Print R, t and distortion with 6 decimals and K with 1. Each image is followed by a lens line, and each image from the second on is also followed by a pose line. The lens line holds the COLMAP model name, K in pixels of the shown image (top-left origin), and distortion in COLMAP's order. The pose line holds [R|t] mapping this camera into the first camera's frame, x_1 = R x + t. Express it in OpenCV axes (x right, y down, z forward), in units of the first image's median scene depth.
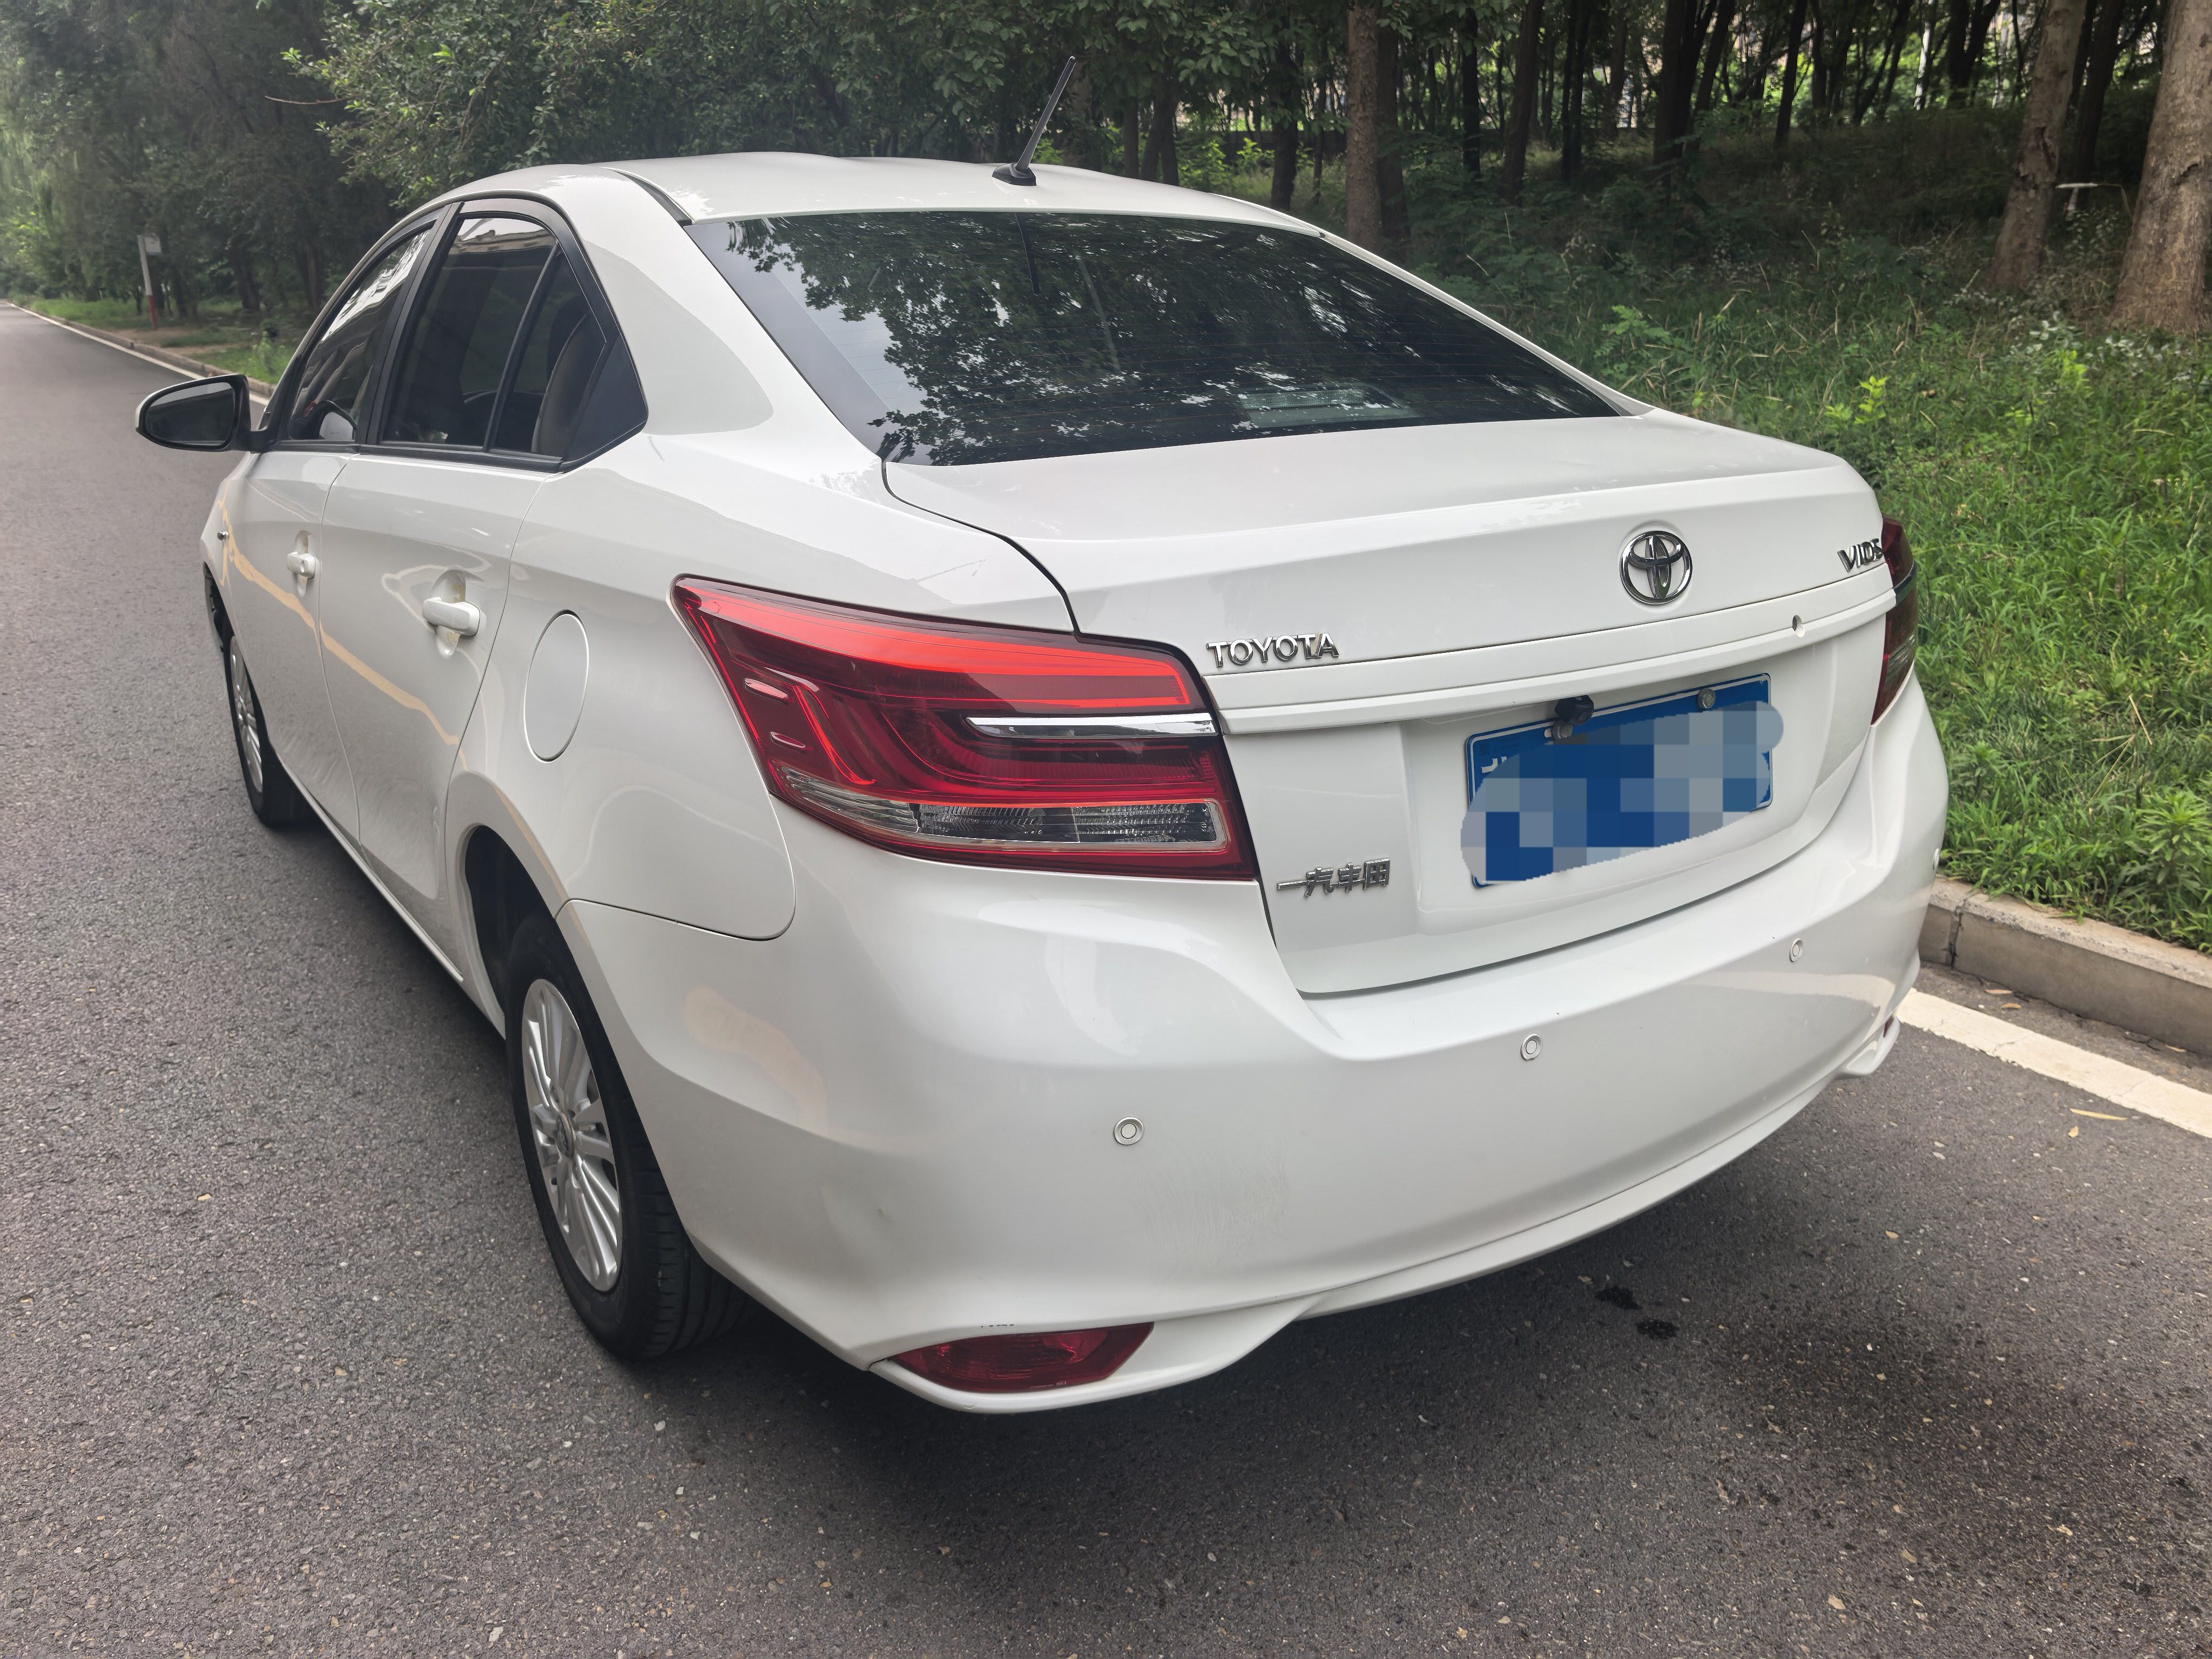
lens RADIAL K [[1641.8, 0, 1107.7], [0, 1641.8, 806.8], [0, 0, 1]] dist [0.007756, 0.000329]
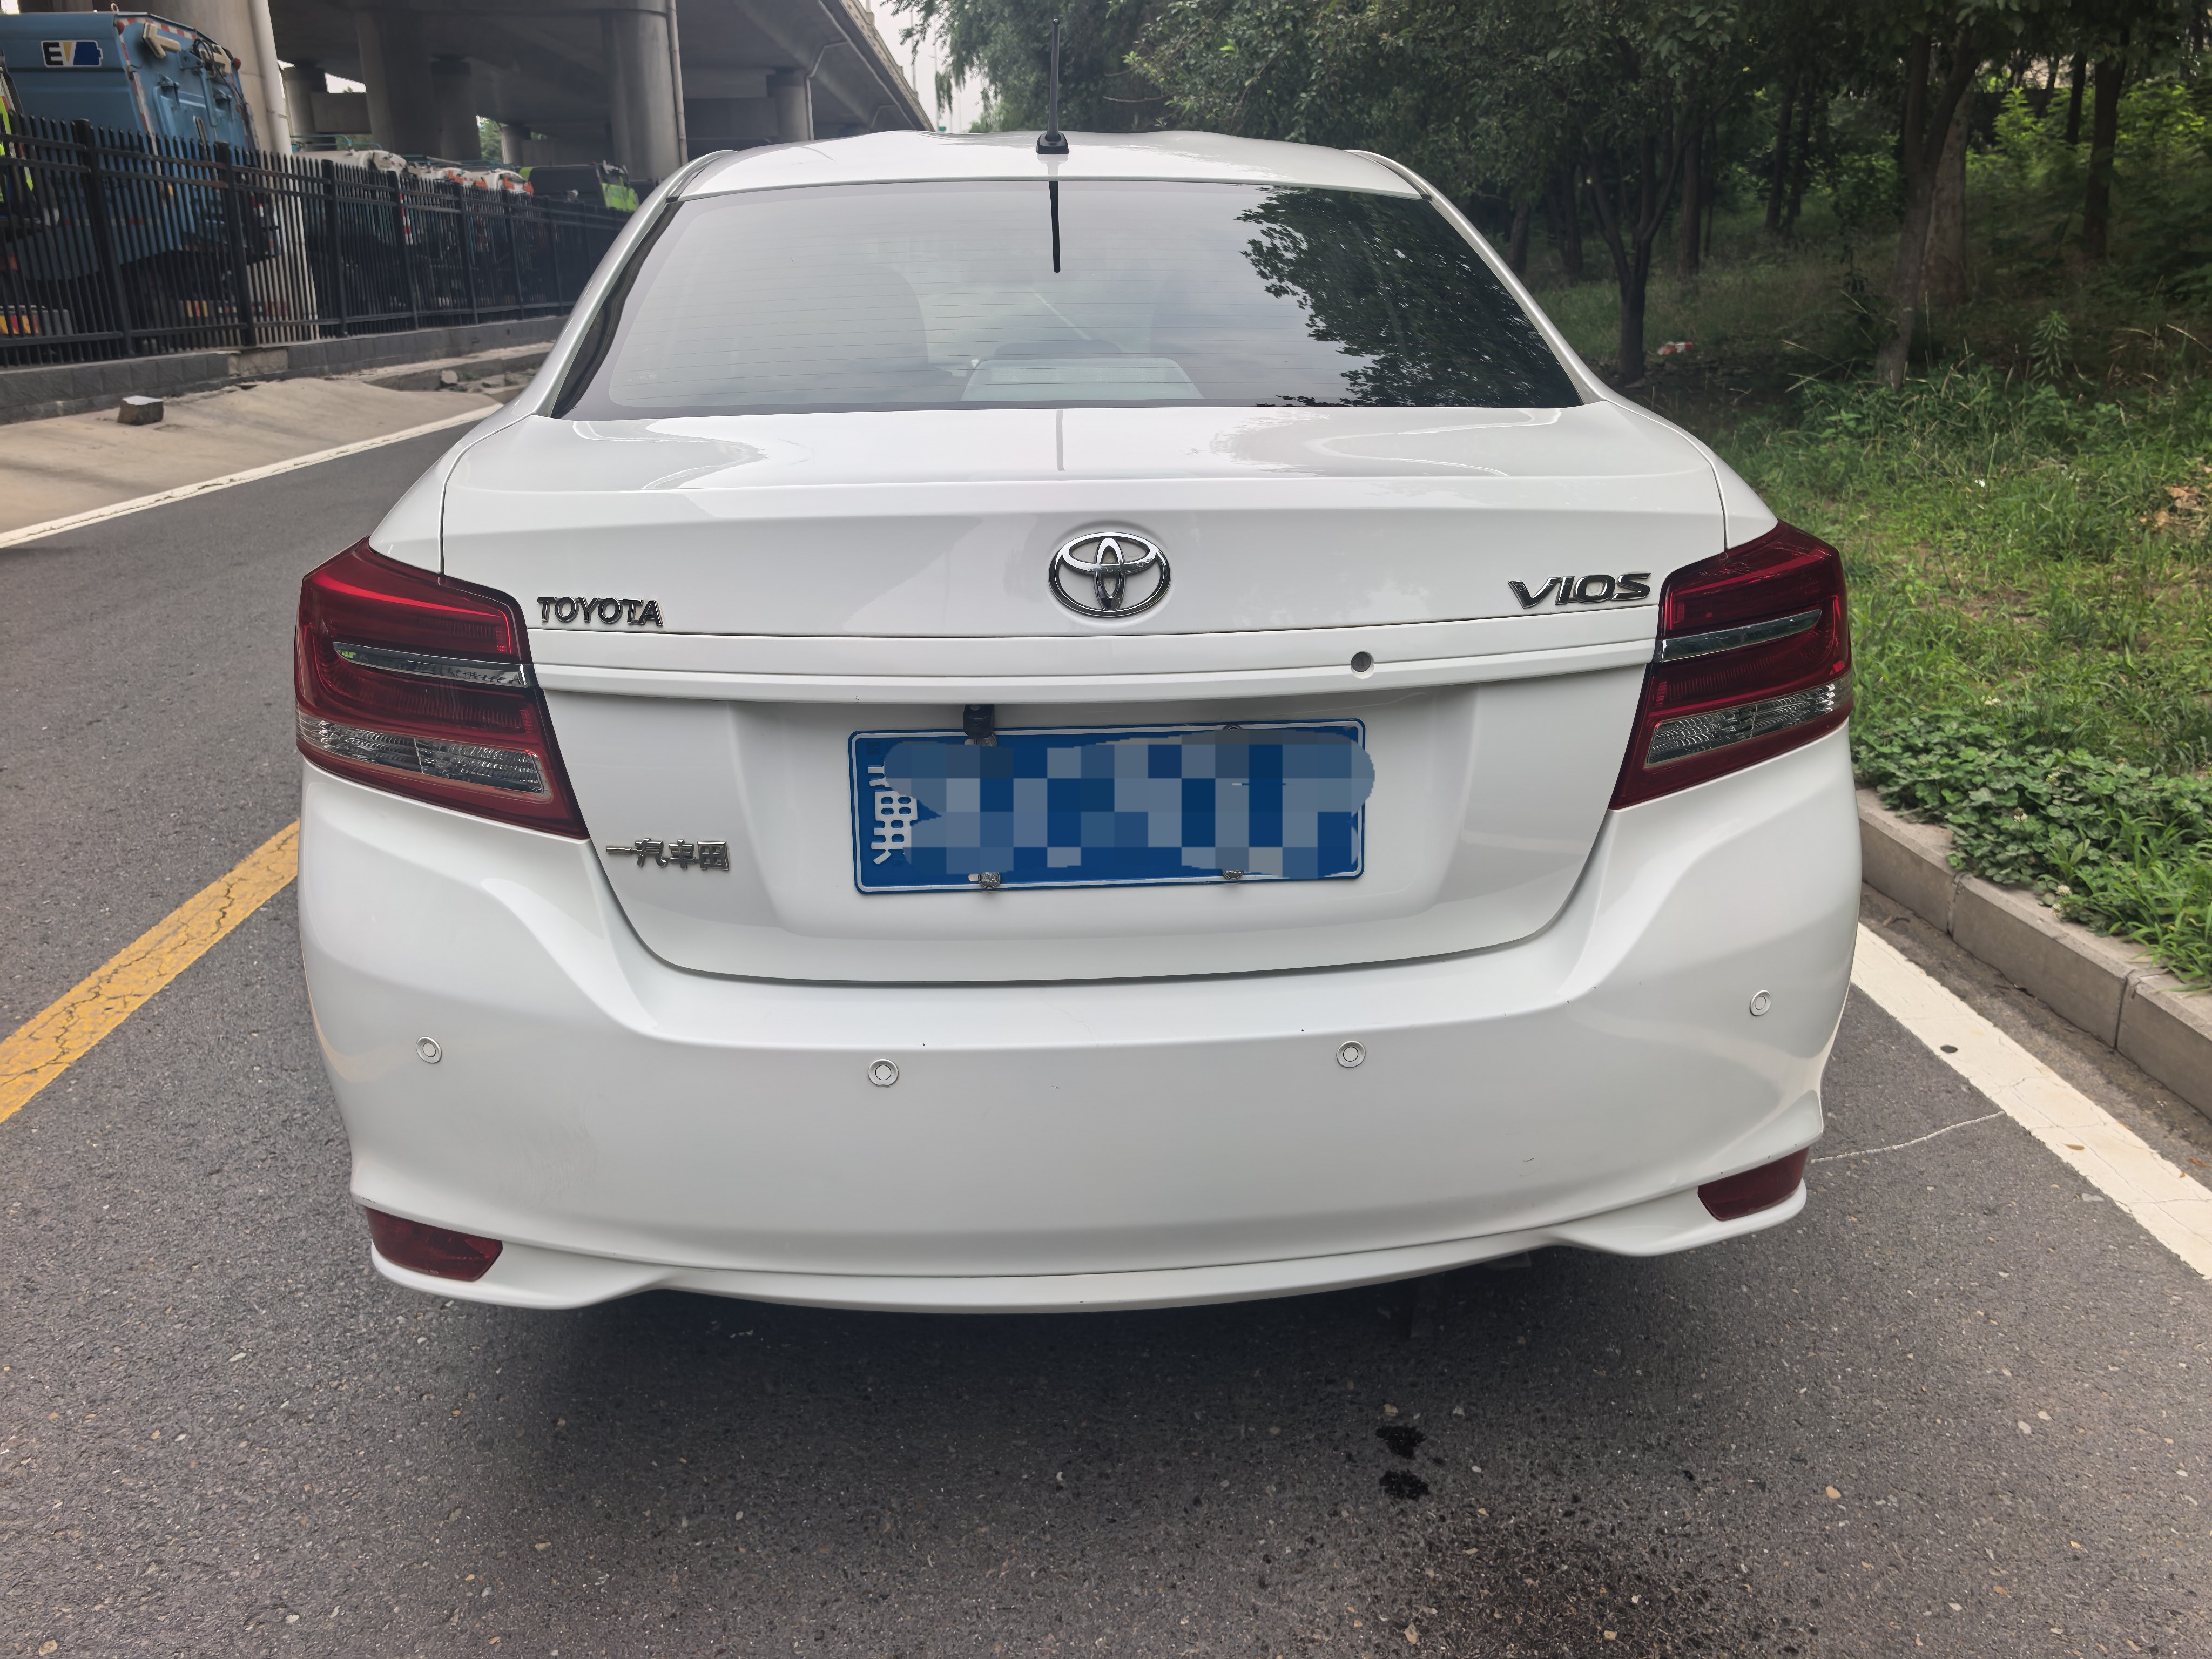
lens RADIAL K [[1638.3, 0, 1106.0], [0, 1638.3, 829.5], [0, 0, 1]] dist [0.000074, 0.012456]
pose [[0.866210, 0.161191, -0.472967, 0.780509], [-0.150412, 0.986751, 0.060822, -0.065090], [0.476504, 0.018455, 0.878979, 0.250513]]
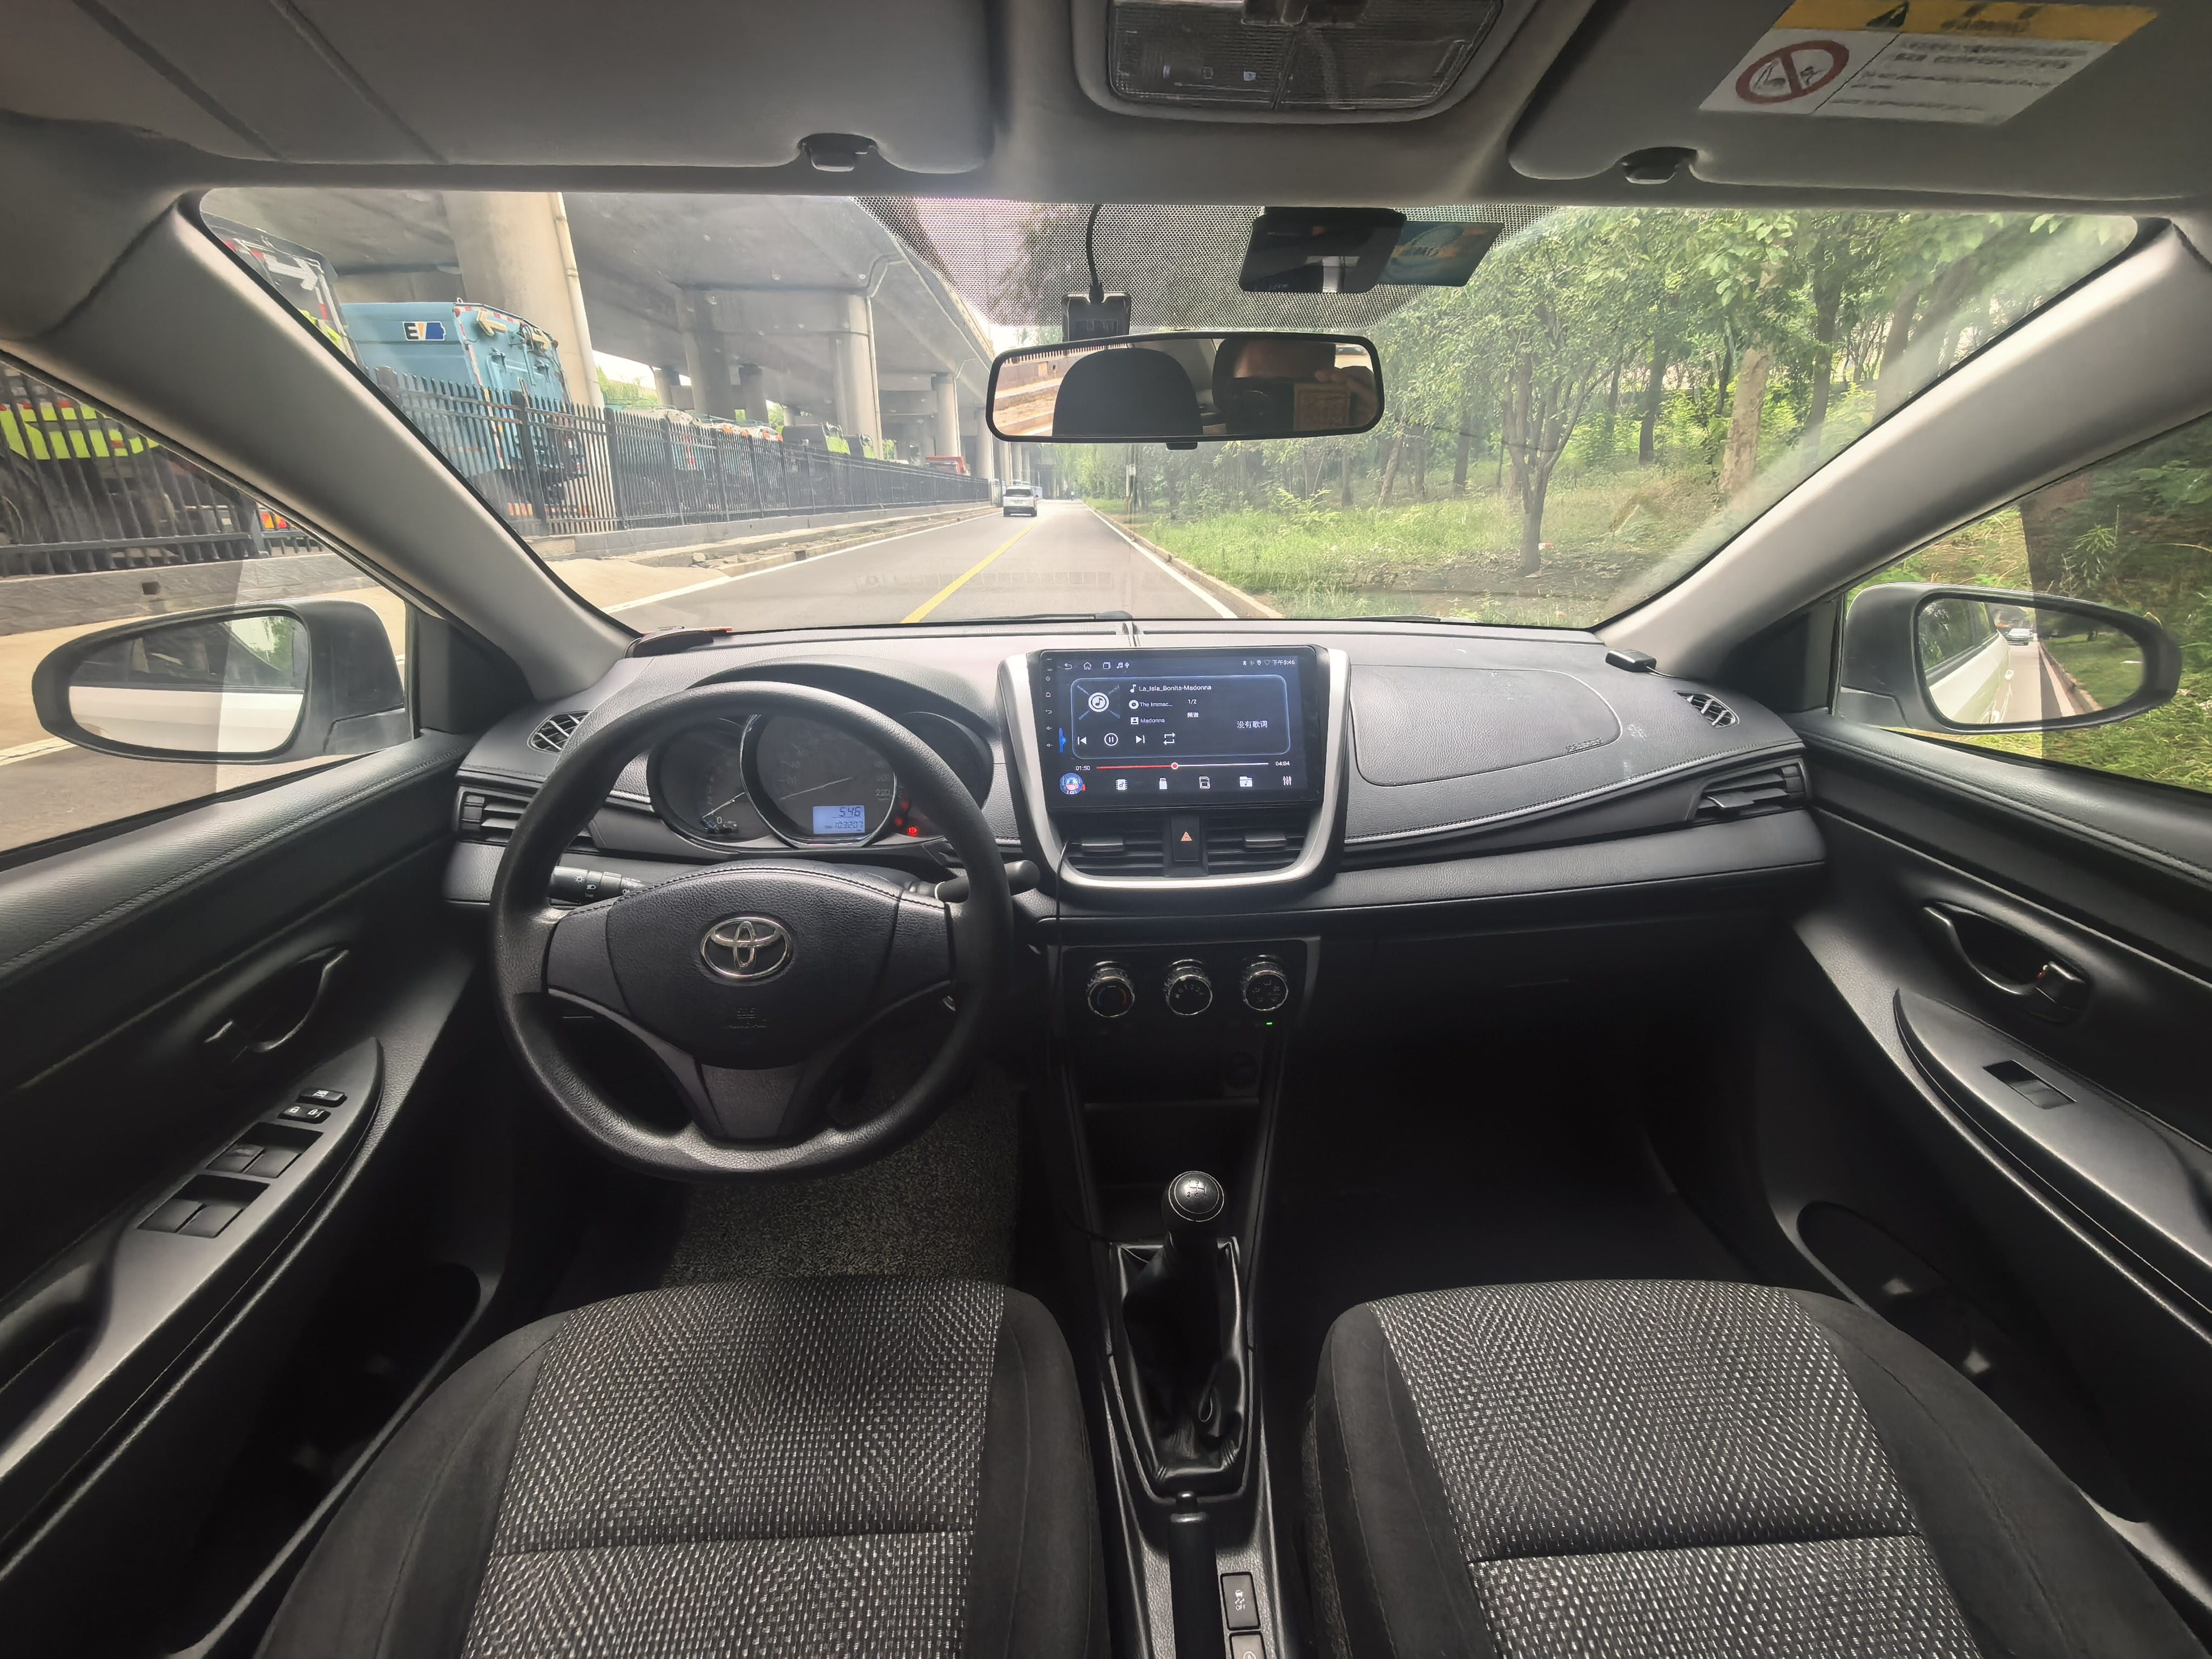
lens RADIAL K [[893.6, 0, 1118.8], [0, 893.6, 833.8], [0, 0, 1]] dist [0.000975, -0.000208]
pose [[0.863990, 0.185225, -0.468202, -0.526681], [-0.158860, 0.982662, 0.095600, -0.593047], [0.477792, -0.008219, 0.878434, 2.097558]]
